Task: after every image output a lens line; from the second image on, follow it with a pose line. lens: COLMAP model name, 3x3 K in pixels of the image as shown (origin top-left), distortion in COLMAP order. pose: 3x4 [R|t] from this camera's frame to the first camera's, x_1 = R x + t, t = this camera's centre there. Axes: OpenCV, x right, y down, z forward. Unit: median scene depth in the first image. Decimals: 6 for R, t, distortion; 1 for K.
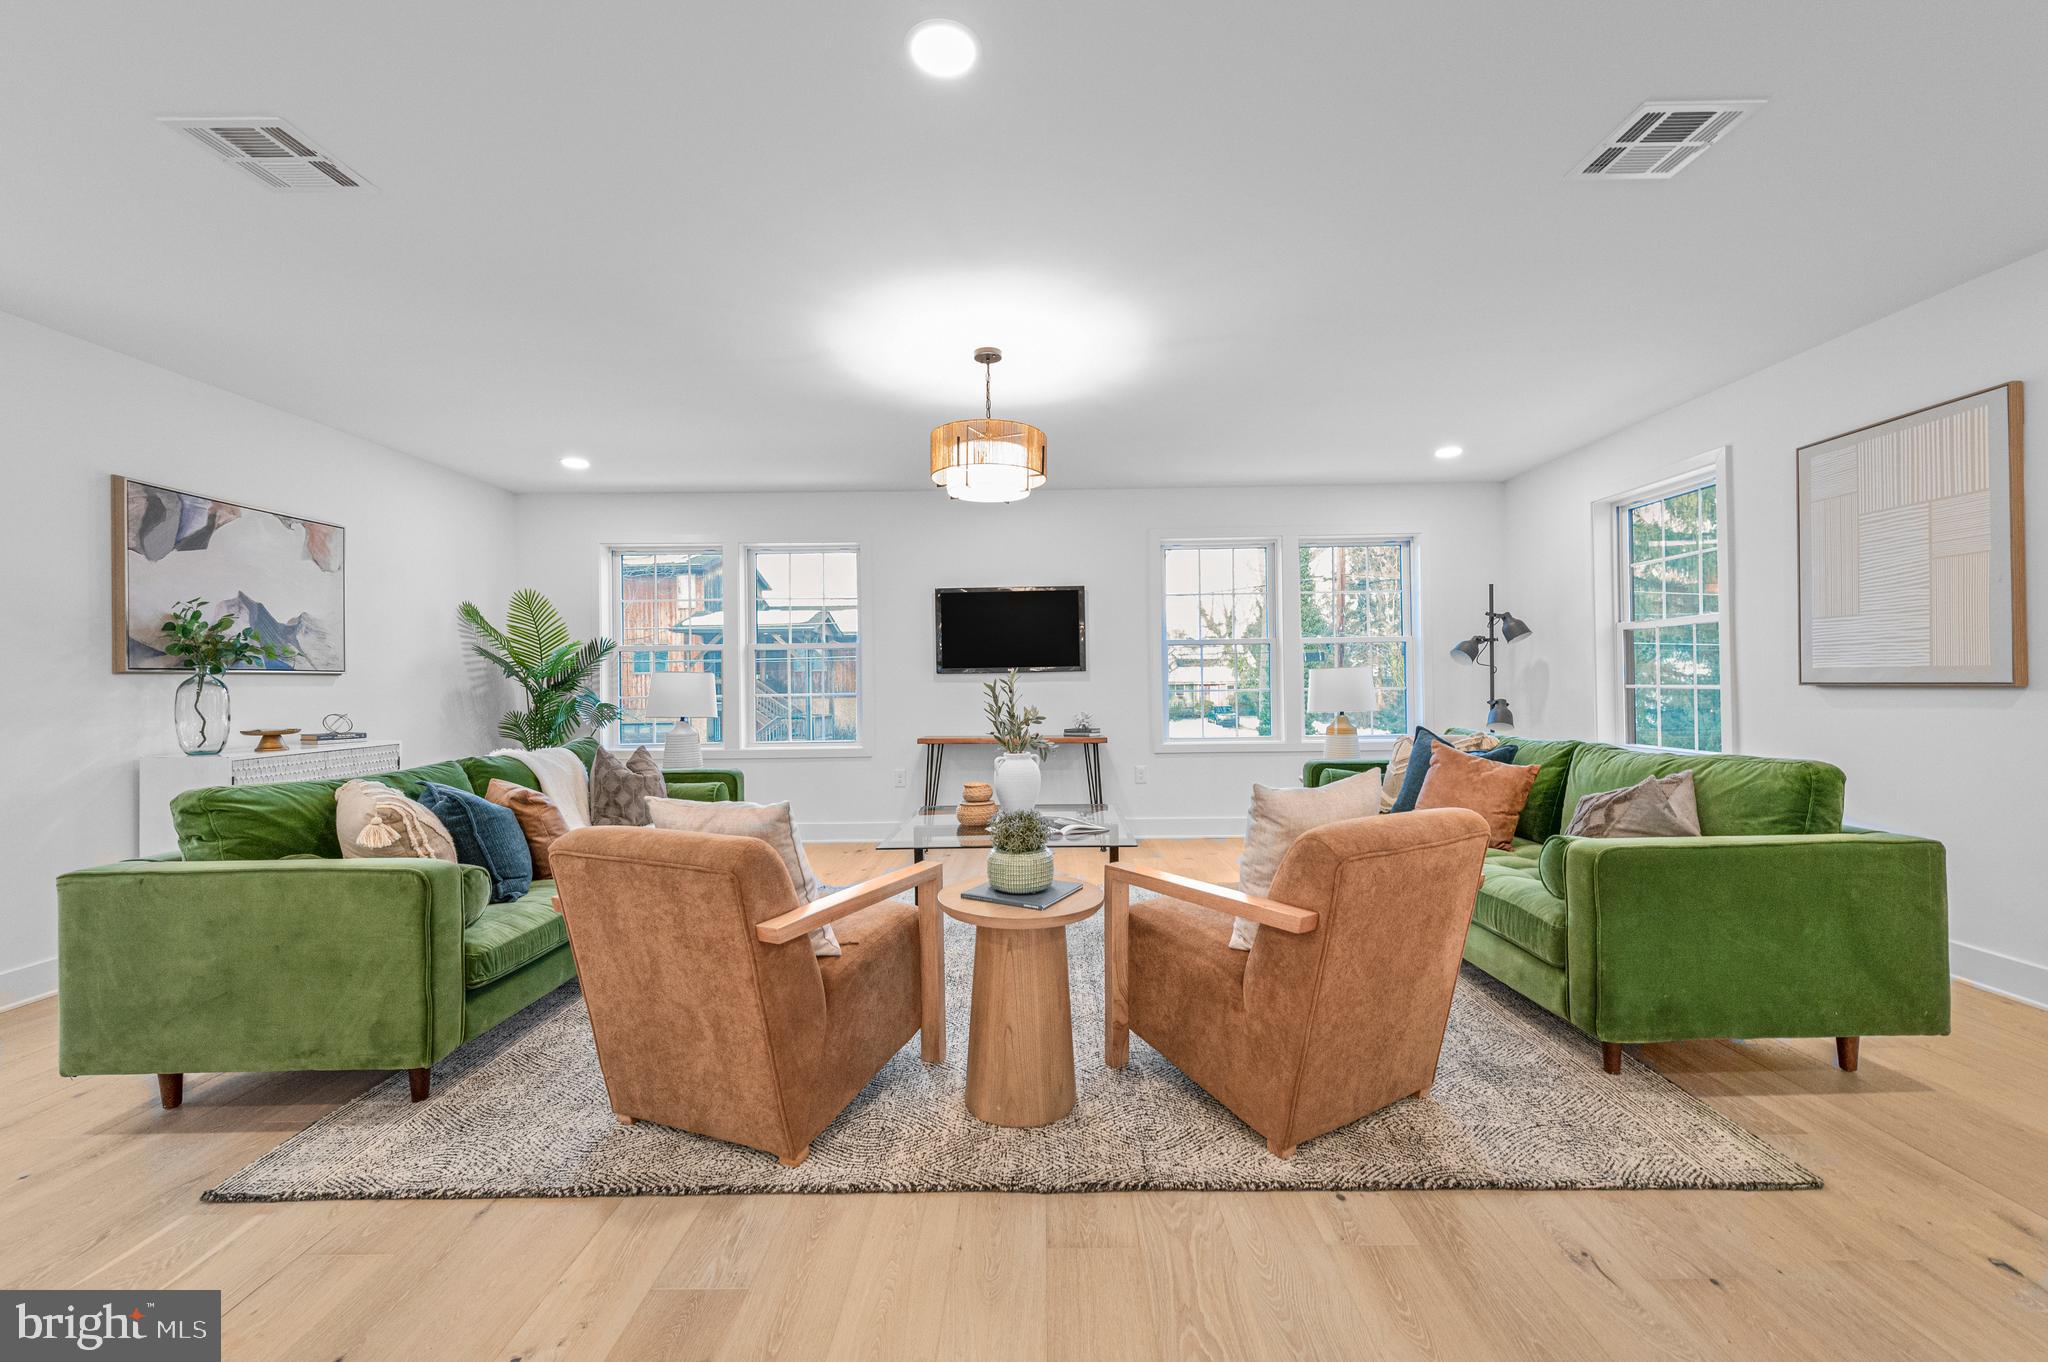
lens RADIAL K [[803.0, 0, 1031.1], [0, 803.0, 671.3], [0, 0, 1]] dist [0.007953, -0.000250]
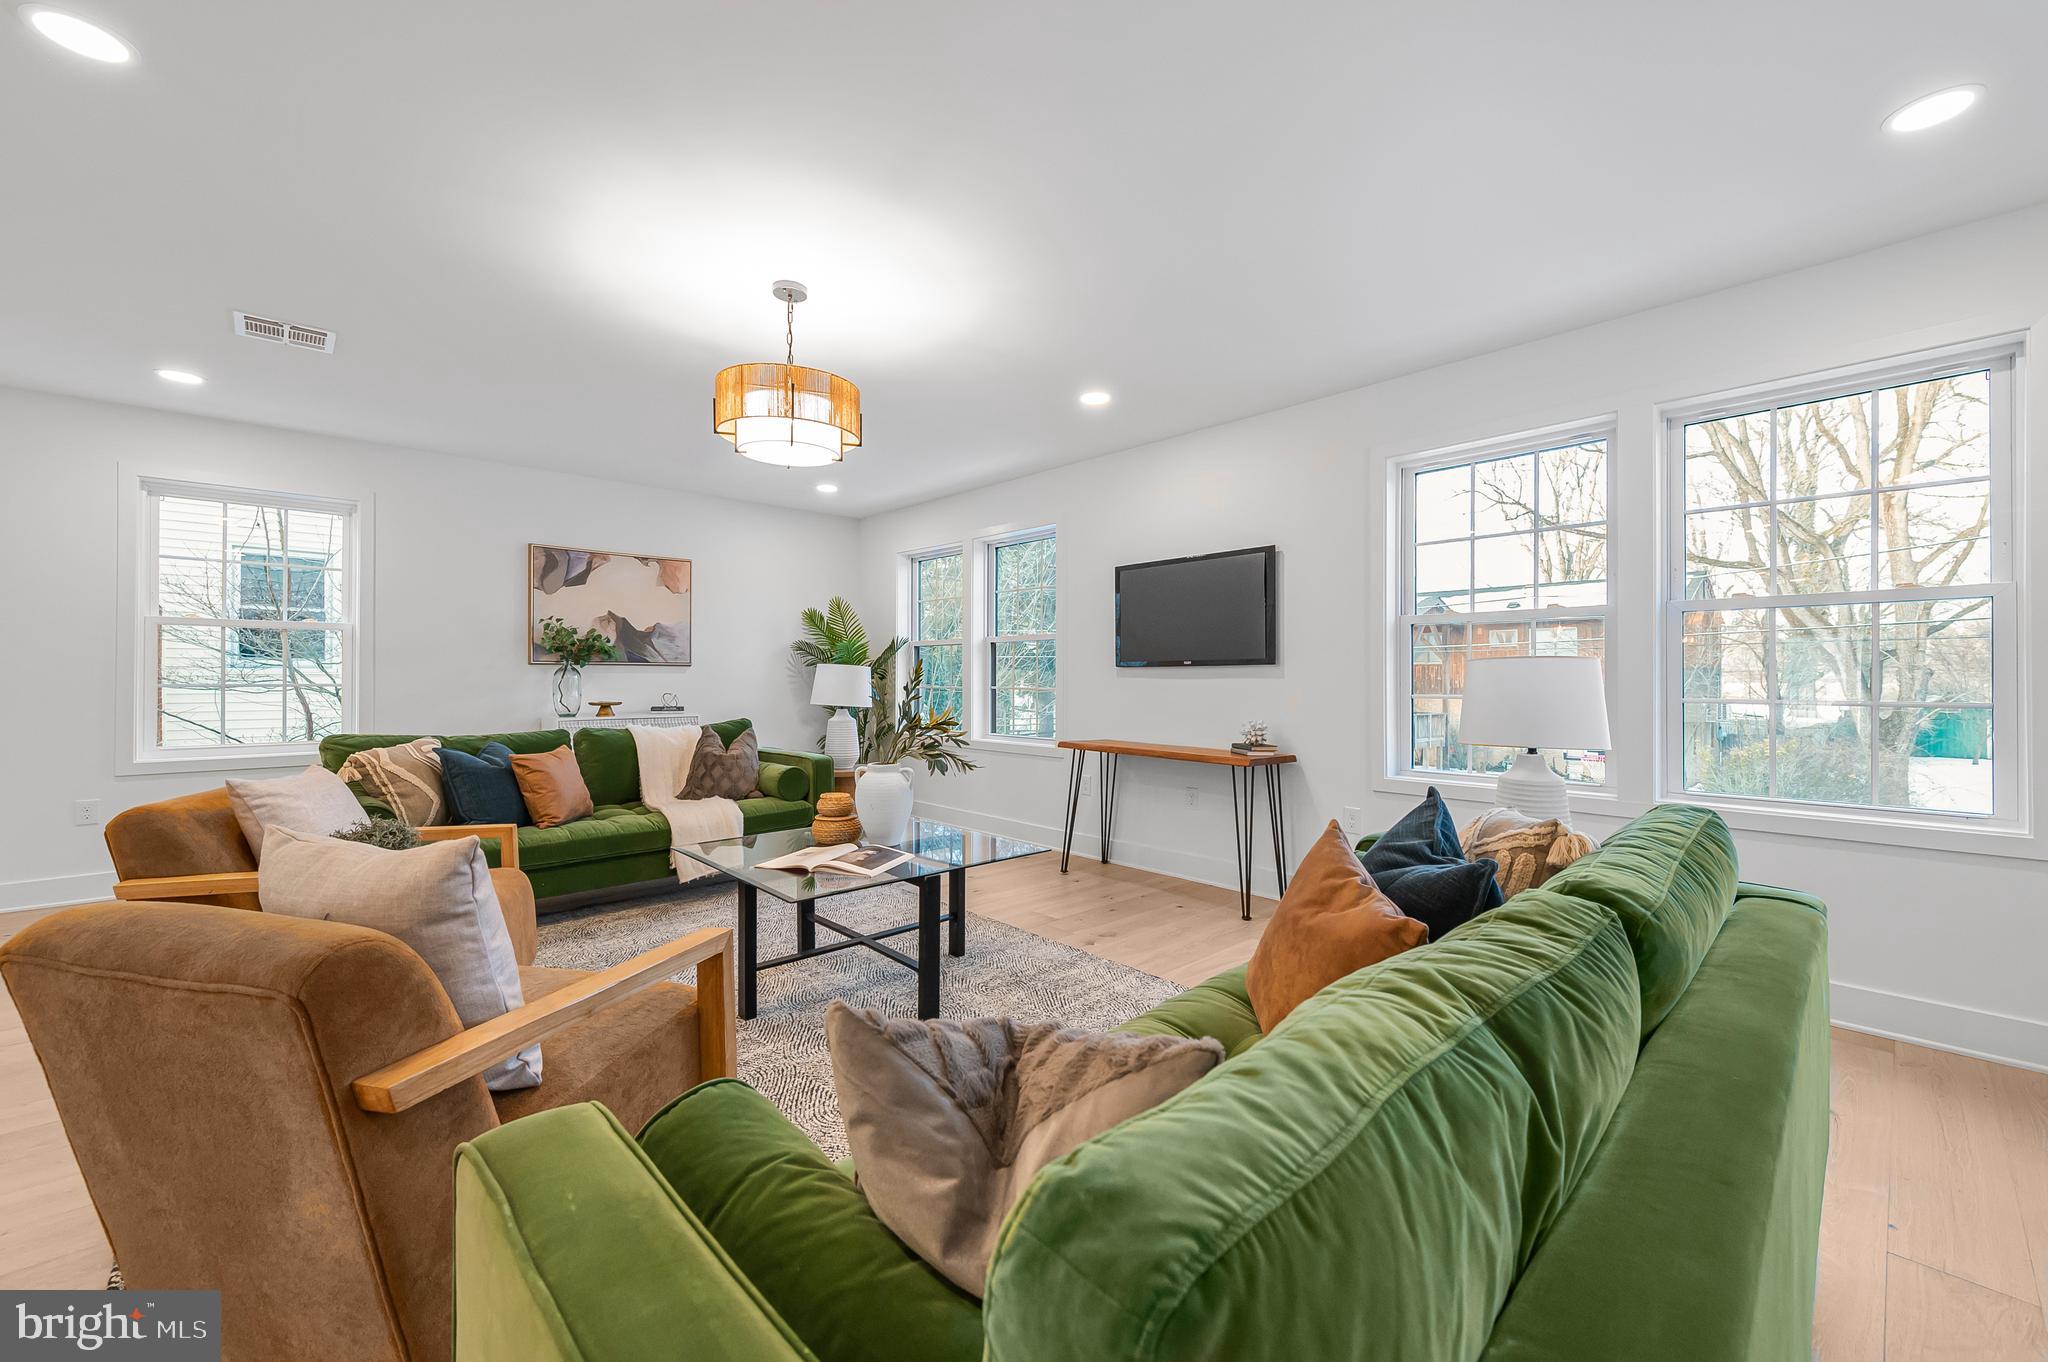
lens RADIAL K [[803.0, 0, 1031.1], [0, 803.0, 671.3], [0, 0, 1]] dist [0.007953, -0.000250]
pose [[0.689856, 0.008490, -0.723897, 0.657912], [-0.002518, 0.999953, 0.009329, -0.000895], [0.723942, -0.004613, 0.689846, 0.527538]]
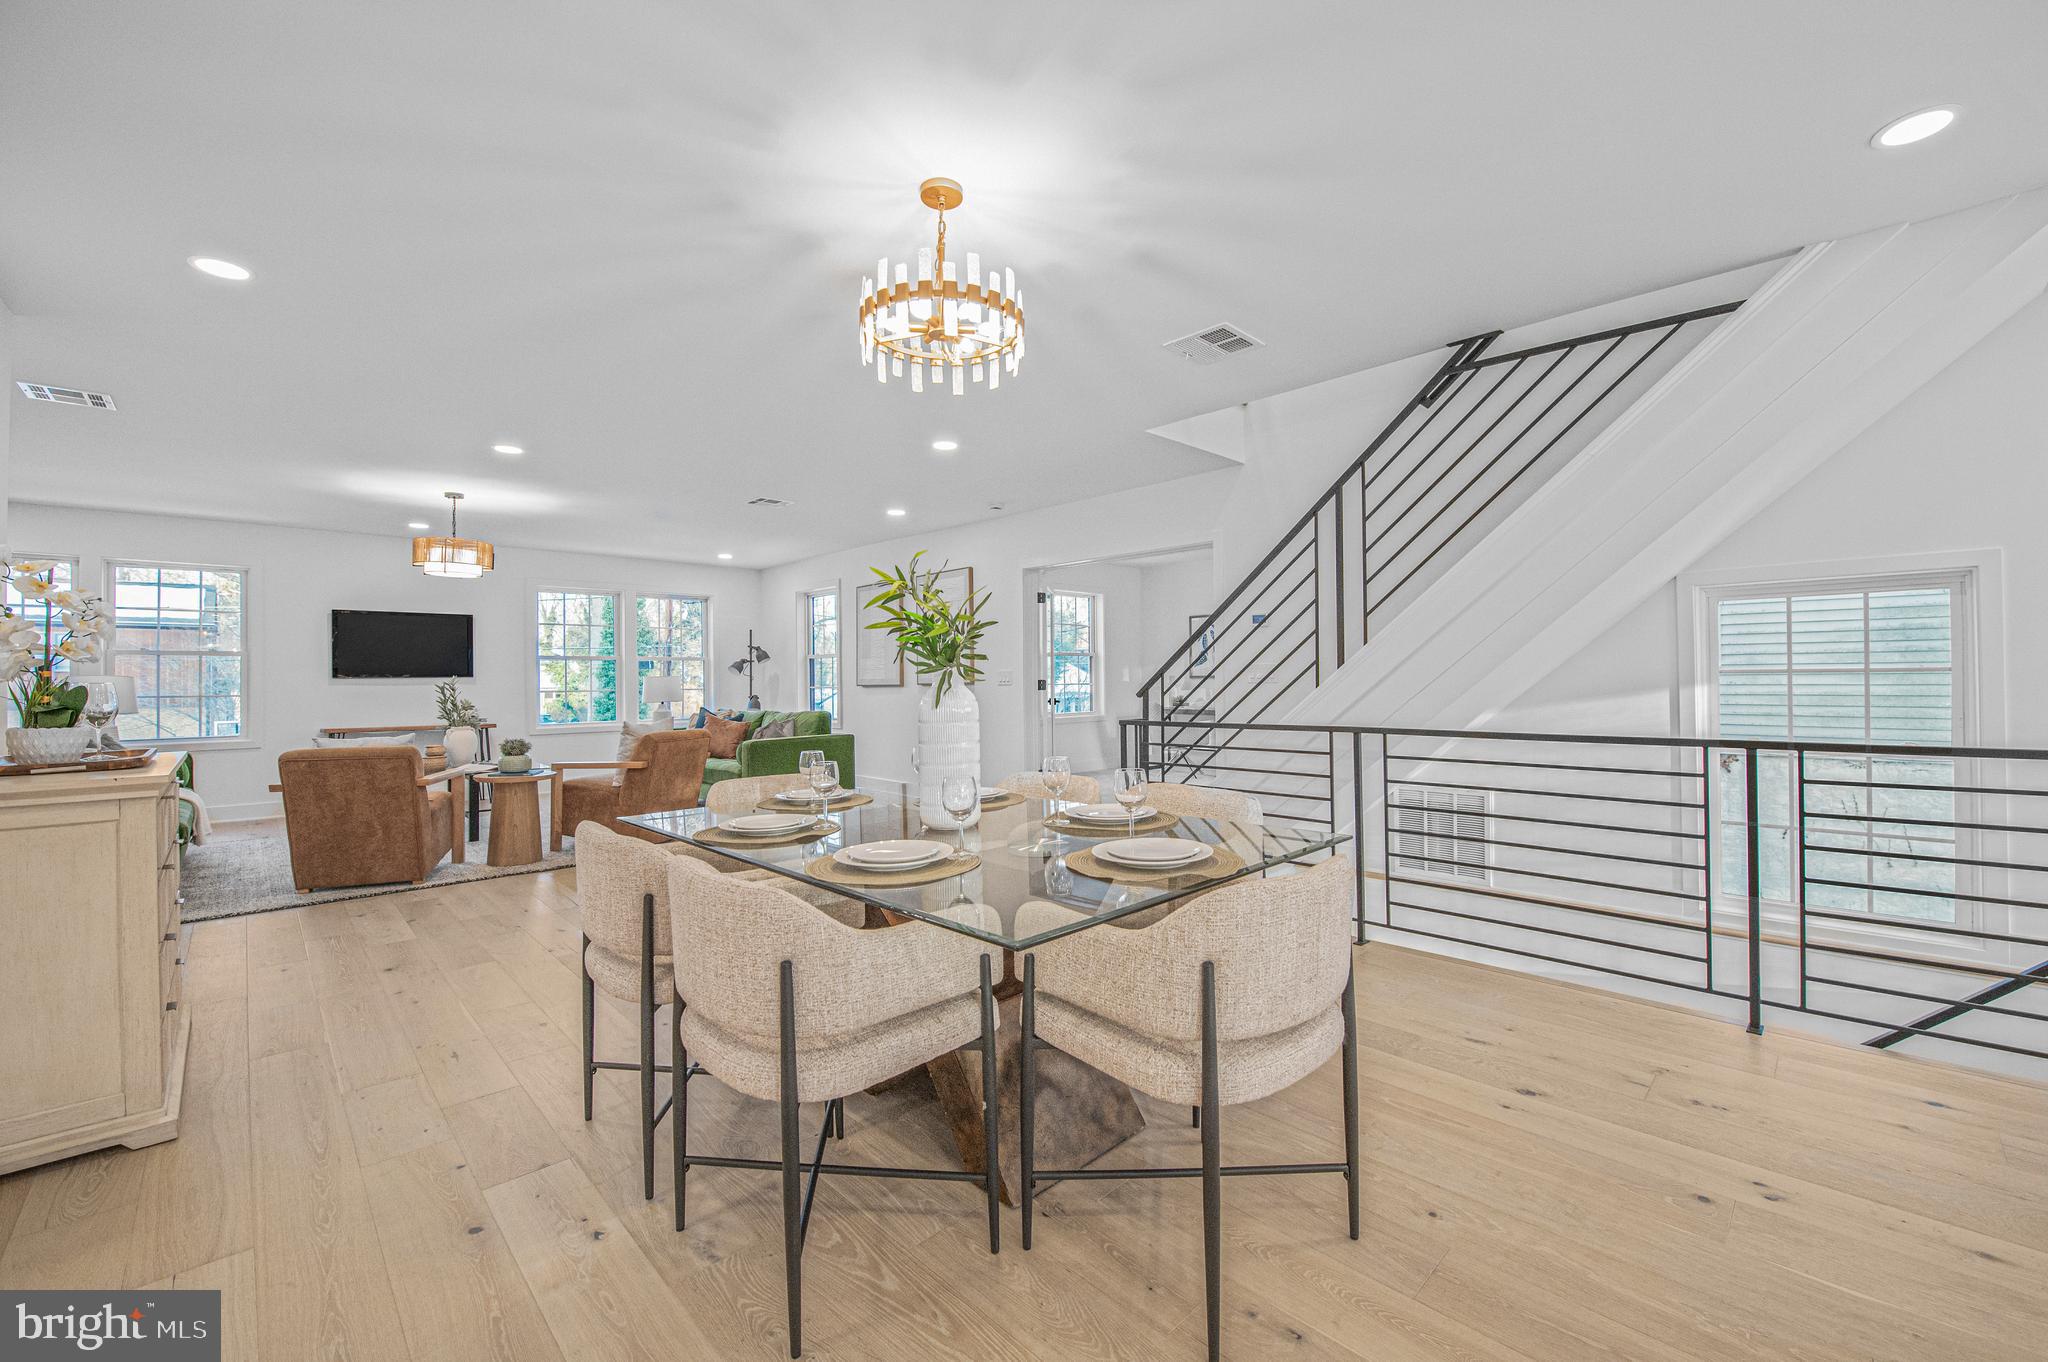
lens RADIAL K [[815.9, 0, 1031.1], [0, 815.9, 683.9], [0, 0, 1]] dist [-0.007446, -0.000371]
pose [[0.709125, 0.002062, 0.705080, -0.353092], [-0.007679, 0.999959, 0.004799, -0.004509], [-0.705041, -0.008817, 0.709111, -0.985448]]
